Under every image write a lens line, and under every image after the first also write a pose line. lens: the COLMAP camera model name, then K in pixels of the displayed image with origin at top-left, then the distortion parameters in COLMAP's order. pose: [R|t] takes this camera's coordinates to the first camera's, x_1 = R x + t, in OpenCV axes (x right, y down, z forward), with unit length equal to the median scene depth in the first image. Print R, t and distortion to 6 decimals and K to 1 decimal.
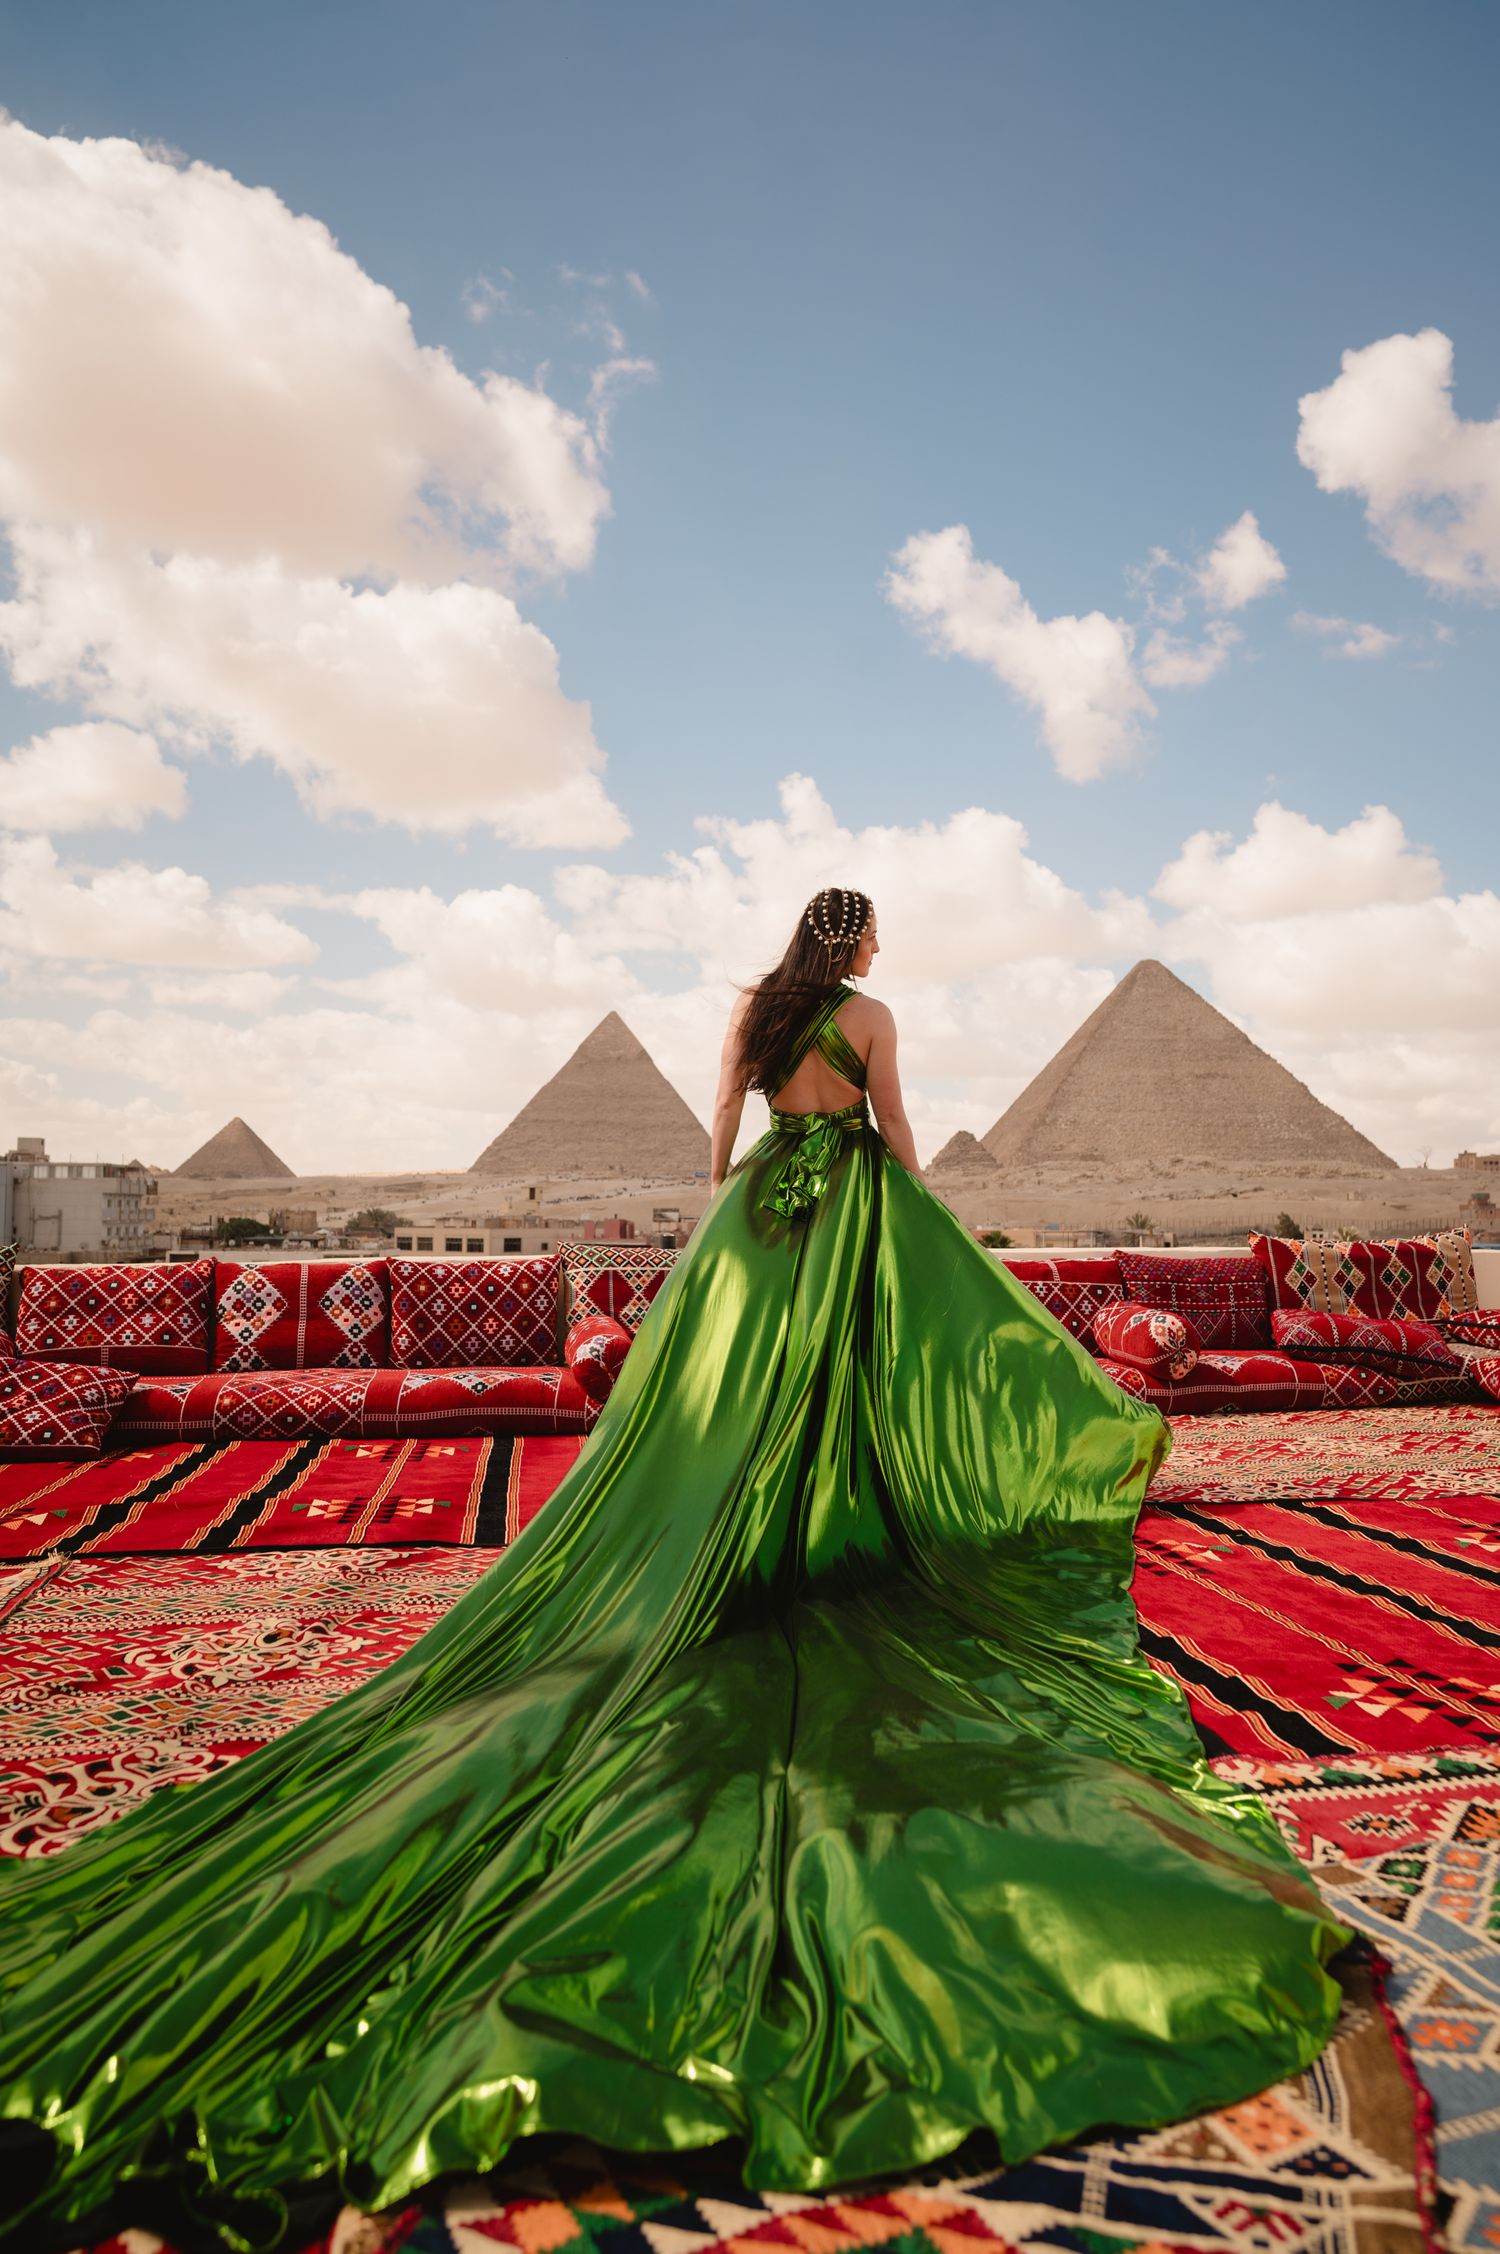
lens RADIAL K [[1552.2, 0, 735.3], [0, 1552.2, 1100.2], [0, 0, 1]] dist [0.001084, 0.000607]
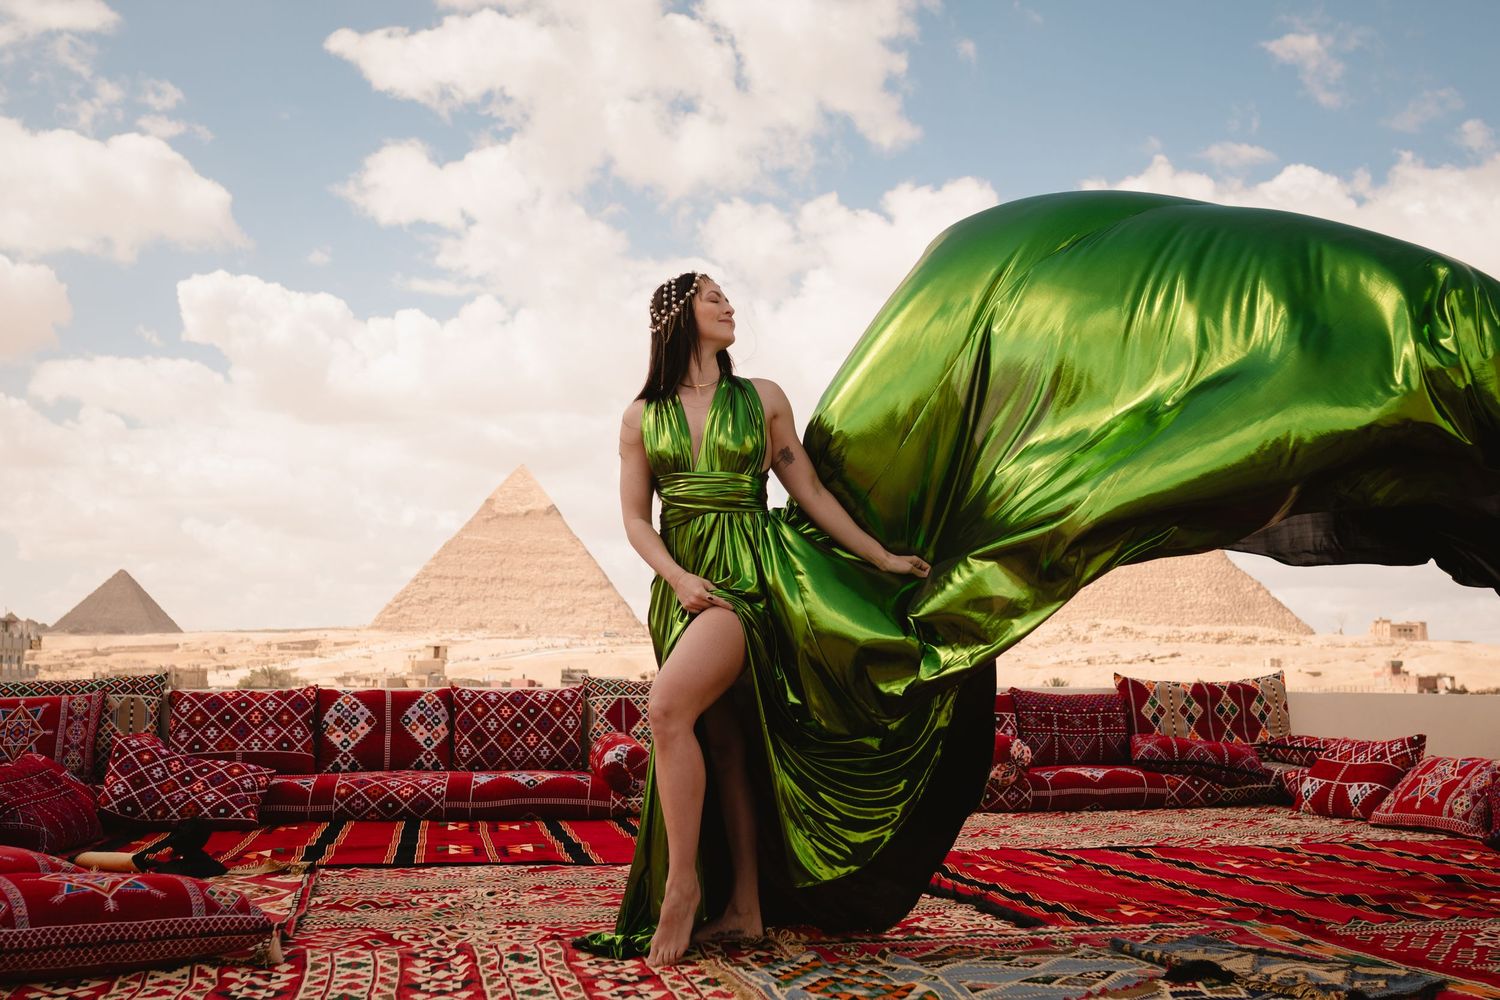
lens RADIAL K [[1599.4, 0, 738.0], [0, 1599.4, 502.9], [0, 0, 1]] dist [-0.001630, -0.006241]
pose [[0.998272, 0.014090, 0.057057, -0.064635], [-0.012100, 0.999311, -0.035084, -0.006980], [-0.057512, 0.034333, 0.997754, -0.346218]]
